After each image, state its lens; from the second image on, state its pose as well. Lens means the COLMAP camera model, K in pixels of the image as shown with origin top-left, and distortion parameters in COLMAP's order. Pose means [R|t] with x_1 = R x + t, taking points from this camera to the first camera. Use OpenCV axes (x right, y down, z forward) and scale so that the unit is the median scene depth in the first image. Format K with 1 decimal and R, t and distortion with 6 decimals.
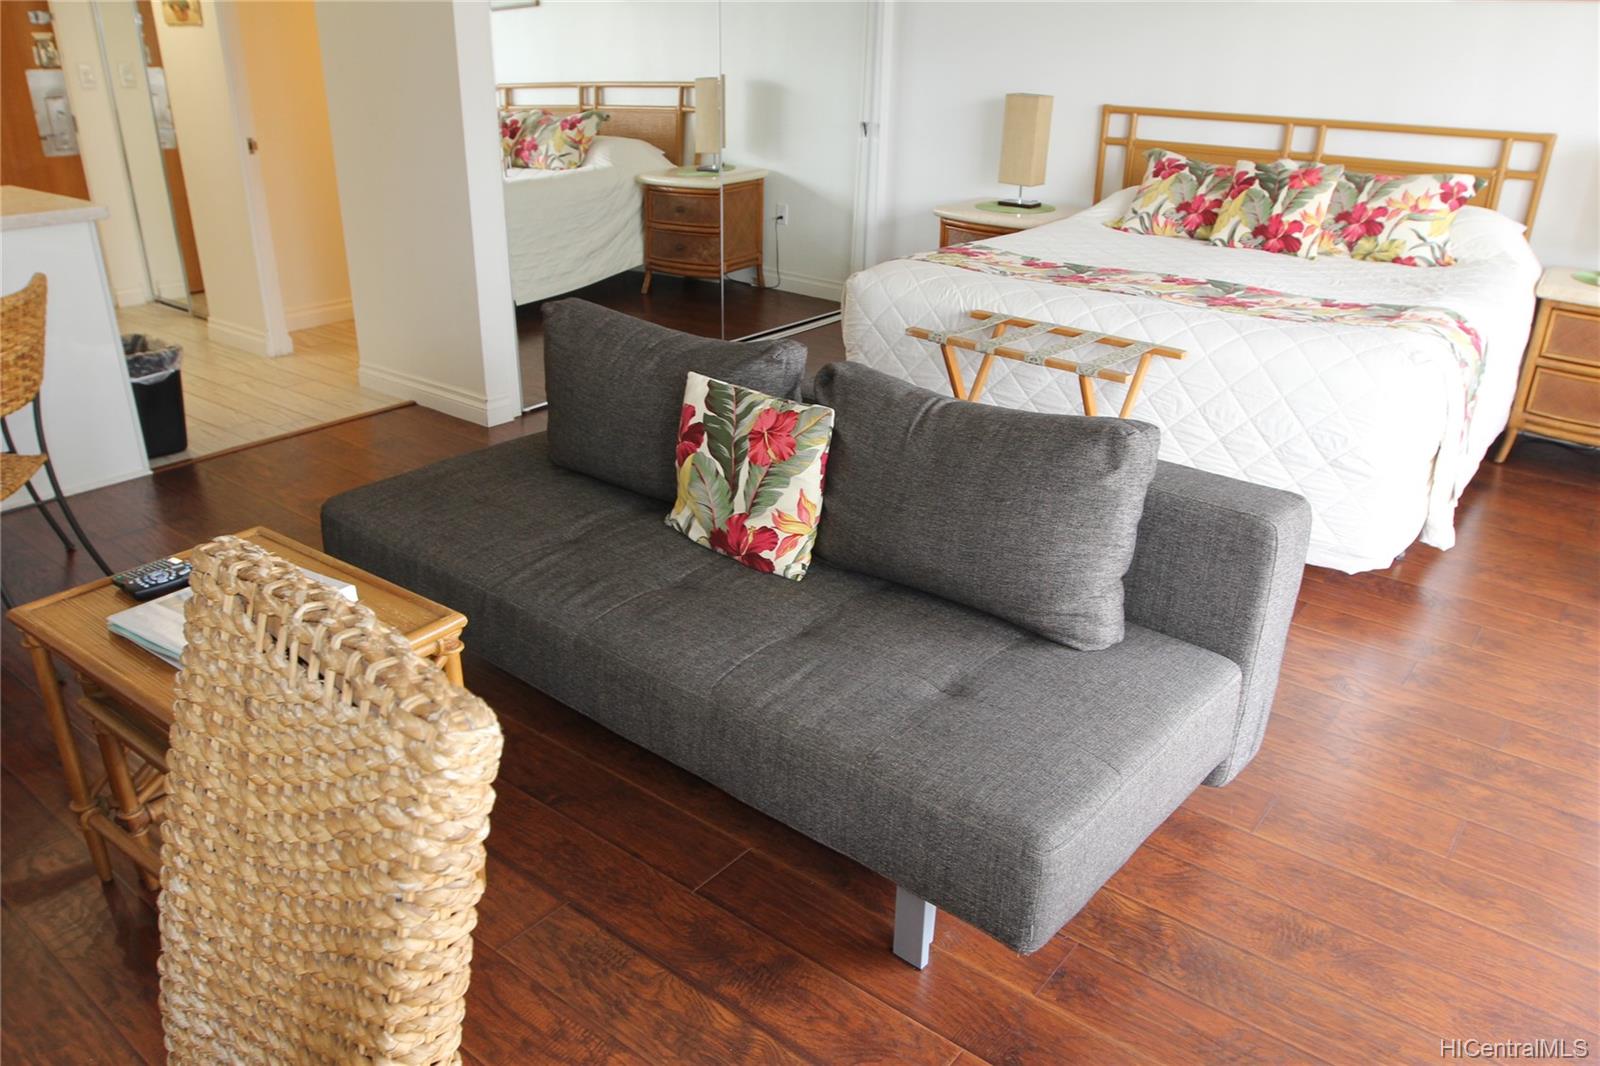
lens RADIAL K [[1170.8, 0, 803.7], [0, 1170.8, 553.9], [0, 0, 1]] dist [-0.074082, 0.046566]
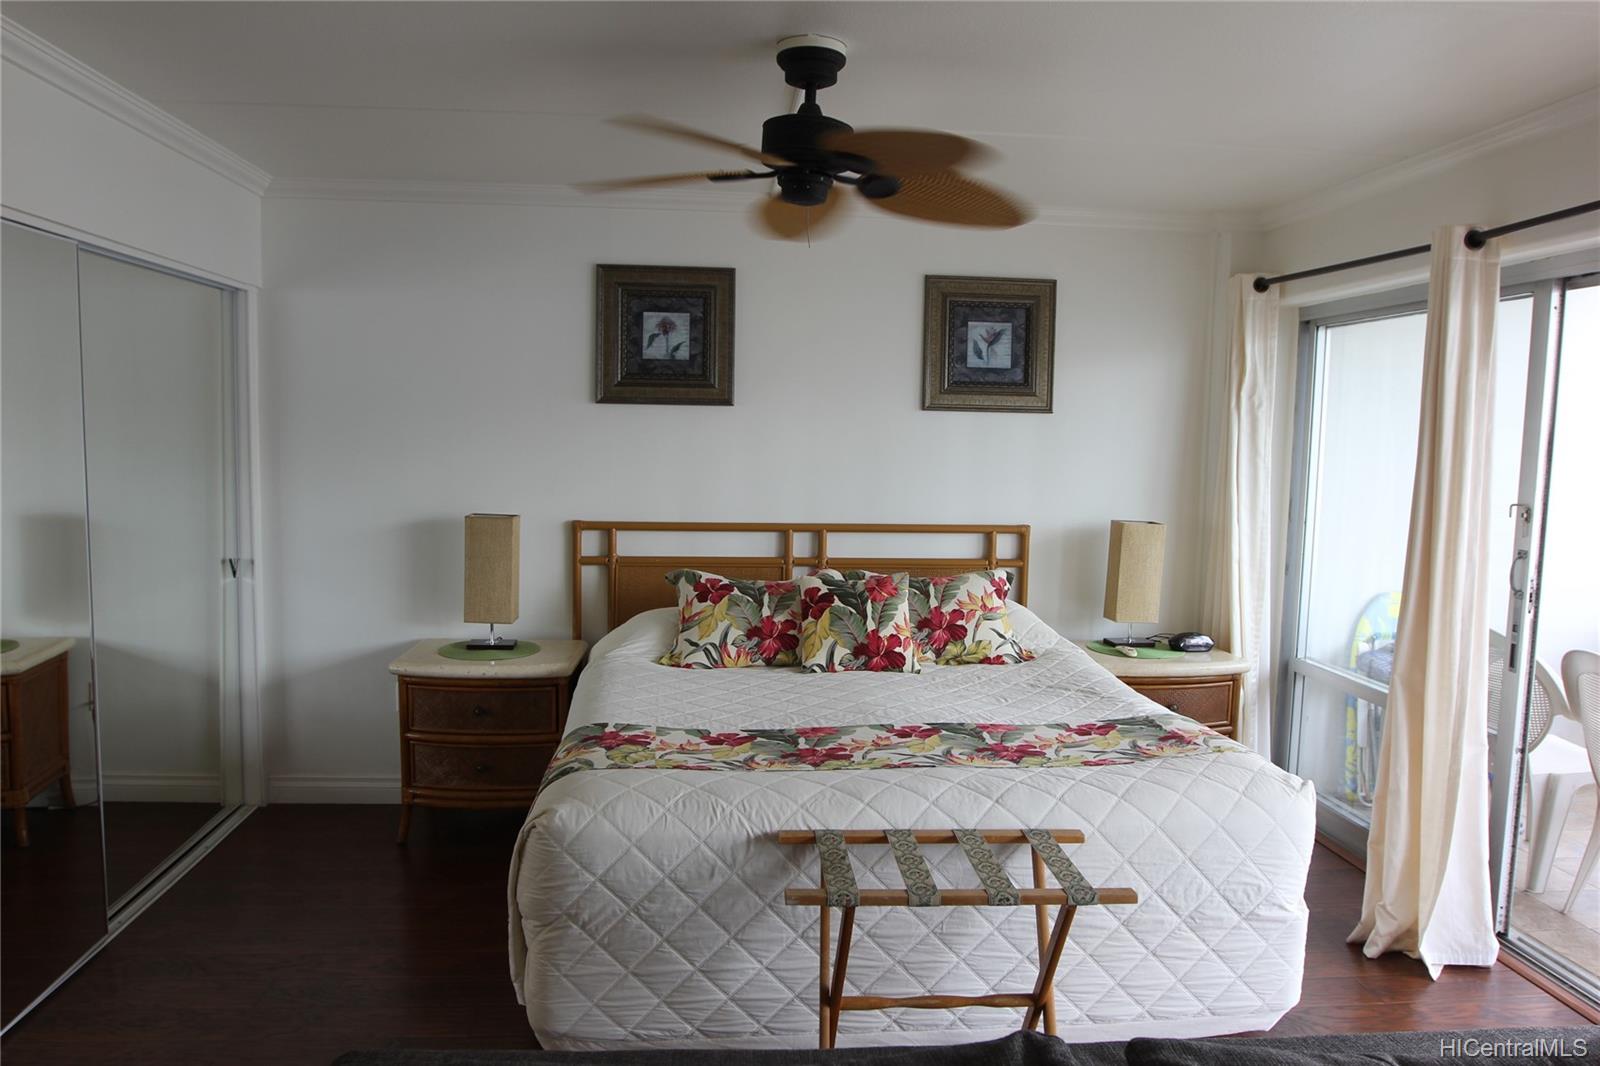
lens RADIAL K [[1170.8, 0, 803.7], [0, 1170.8, 553.9], [0, 0, 1]] dist [-0.074082, 0.046566]
pose [[0.717852, -0.075326, 0.692109, -0.265871], [0.279449, 0.941704, -0.187352, -0.191566], [-0.637650, 0.327900, 0.697054, 0.363200]]
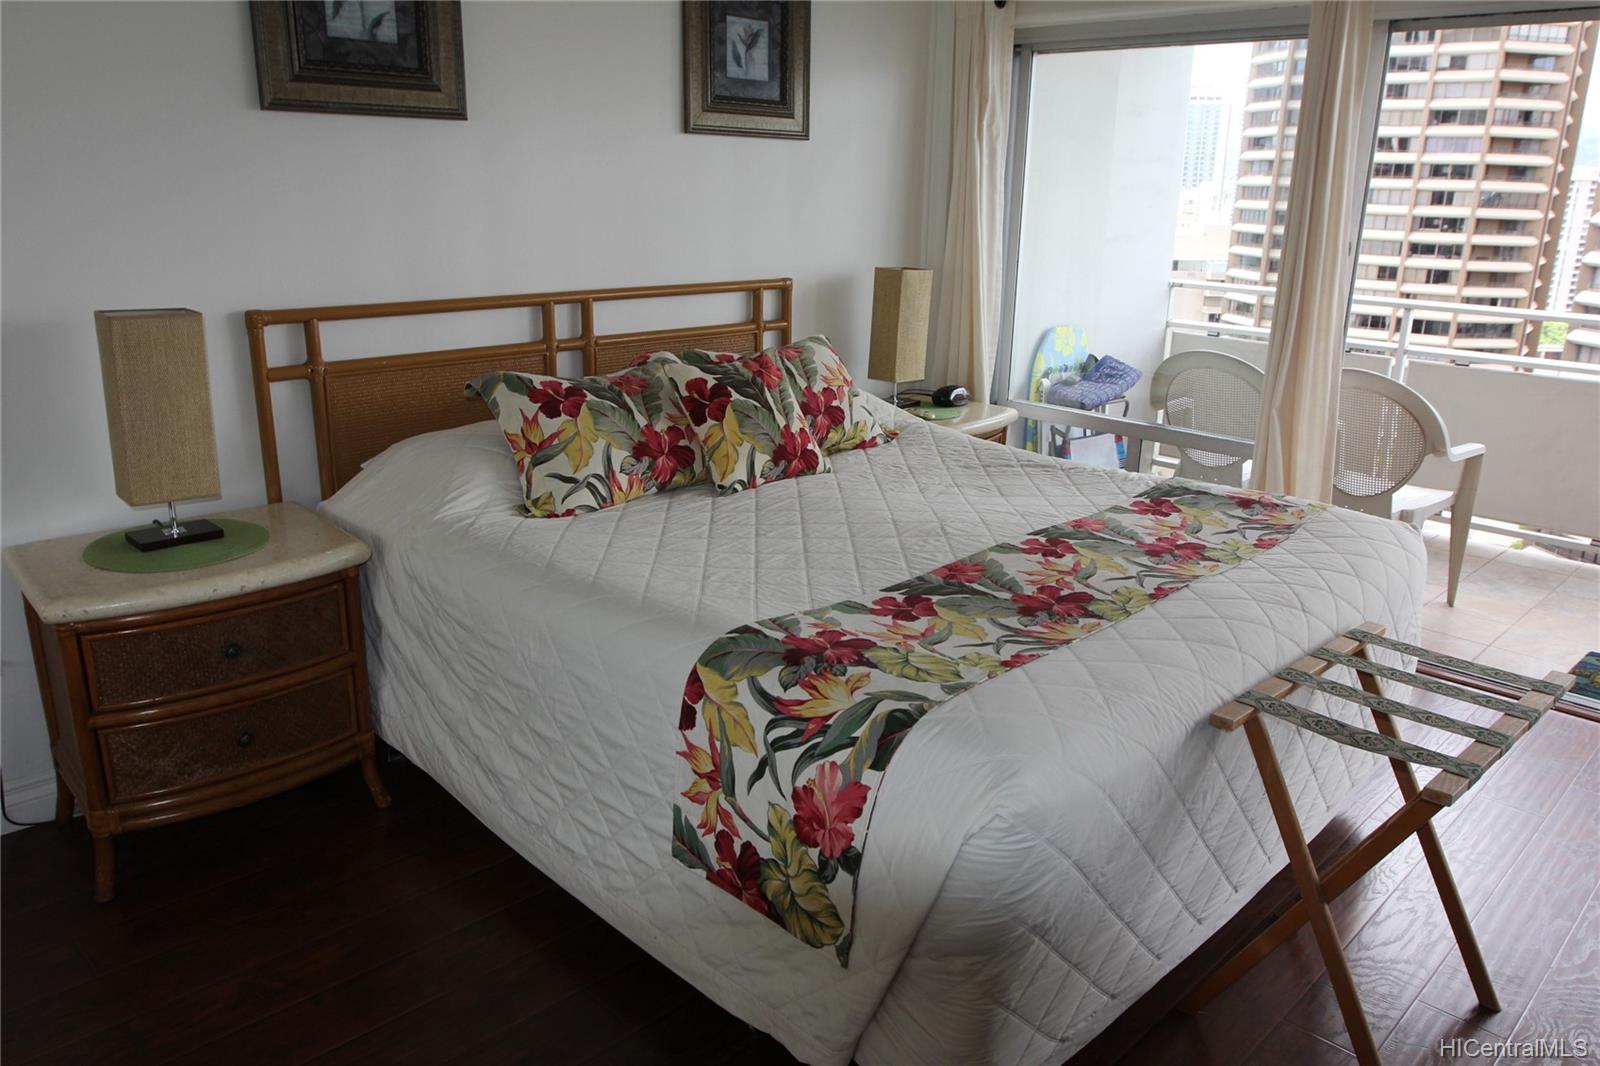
lens RADIAL K [[1170.8, 0, 803.7], [0, 1170.8, 553.9], [0, 0, 1]] dist [-0.074082, 0.046566]
pose [[0.108013, -0.312134, 0.943878, -0.290340], [0.389210, 0.886924, 0.248760, -0.396700], [-0.914795, 0.340497, 0.217285, 0.852049]]
